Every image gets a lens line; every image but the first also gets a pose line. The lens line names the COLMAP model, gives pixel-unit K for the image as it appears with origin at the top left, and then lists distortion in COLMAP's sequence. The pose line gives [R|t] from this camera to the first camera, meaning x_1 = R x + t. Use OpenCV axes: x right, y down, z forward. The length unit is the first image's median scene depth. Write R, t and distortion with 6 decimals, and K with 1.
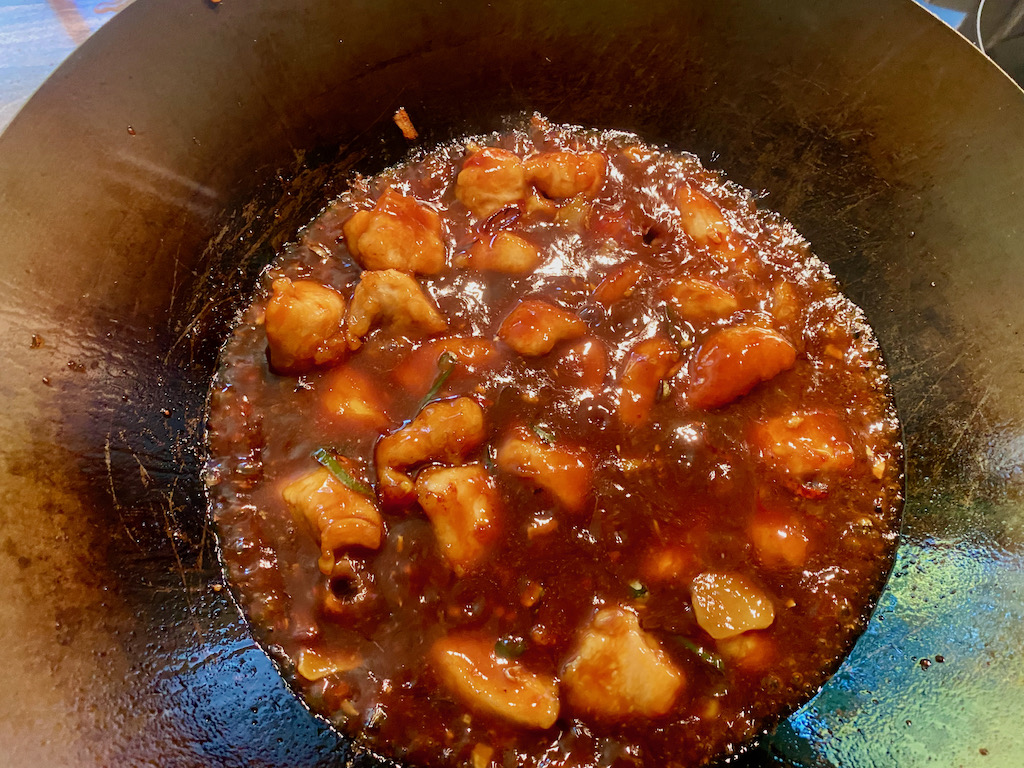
lens RADIAL K [[871.4, 0, 512.0], [0, 871.4, 384.0], [0, 0, 1]] dist [0.002427, -0.001379]
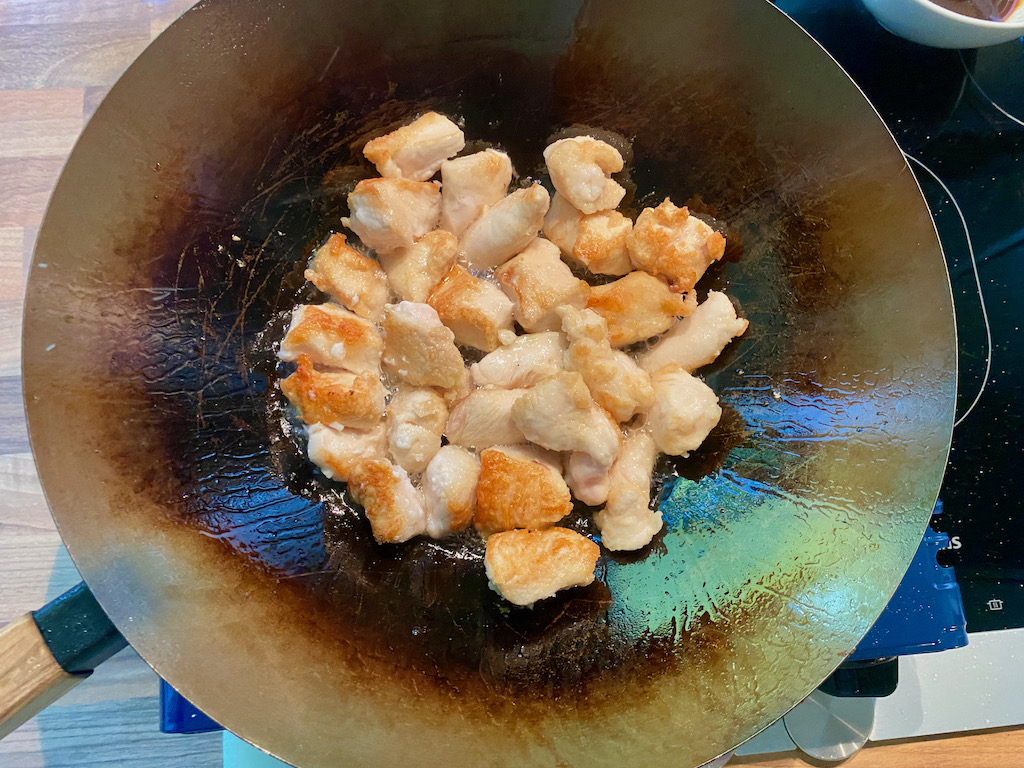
lens RADIAL K [[857.2, 0, 497.8], [0, 857.2, 393.1], [0, 0, 1]] dist [-0.003708, -0.003612]
pose [[0.926898, 0.362289, -0.098016, 0.182986], [-0.347197, 0.926879, 0.142652, -0.078441], [0.142530, -0.098192, 0.984908, -0.255061]]
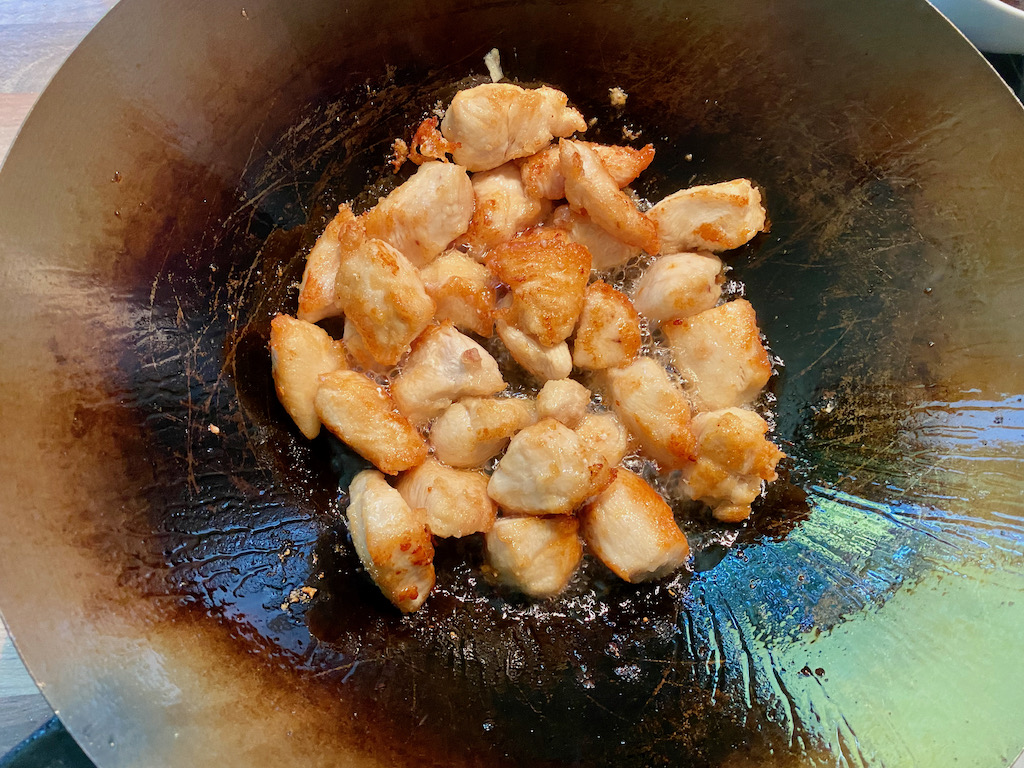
lens RADIAL K [[871.4, 0, 512.0], [0, 871.4, 384.0], [0, 0, 1]] dist [0.002427, -0.001379]
pose [[0.960276, 0.270207, -0.069702, 0.080329], [-0.265278, 0.961447, 0.072442, -0.006917], [0.086589, -0.051074, 0.994934, -0.081037]]
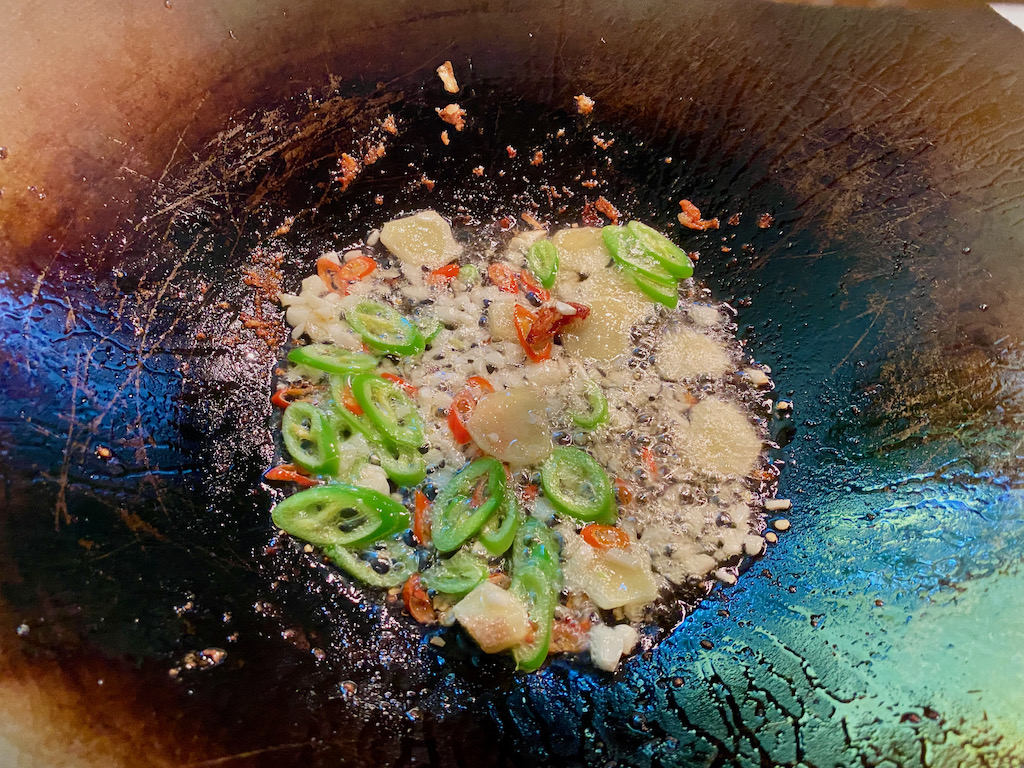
lens RADIAL K [[856.5, 0, 517.7], [0, 856.5, 361.6], [0, 0, 1]] dist [-0.007201, 0.002770]
pose [[0.975152, 0.179421, -0.129951, 0.142879], [-0.203088, 0.958352, -0.200791, 0.195955], [0.088513, 0.222194, 0.970977, 0.138979]]
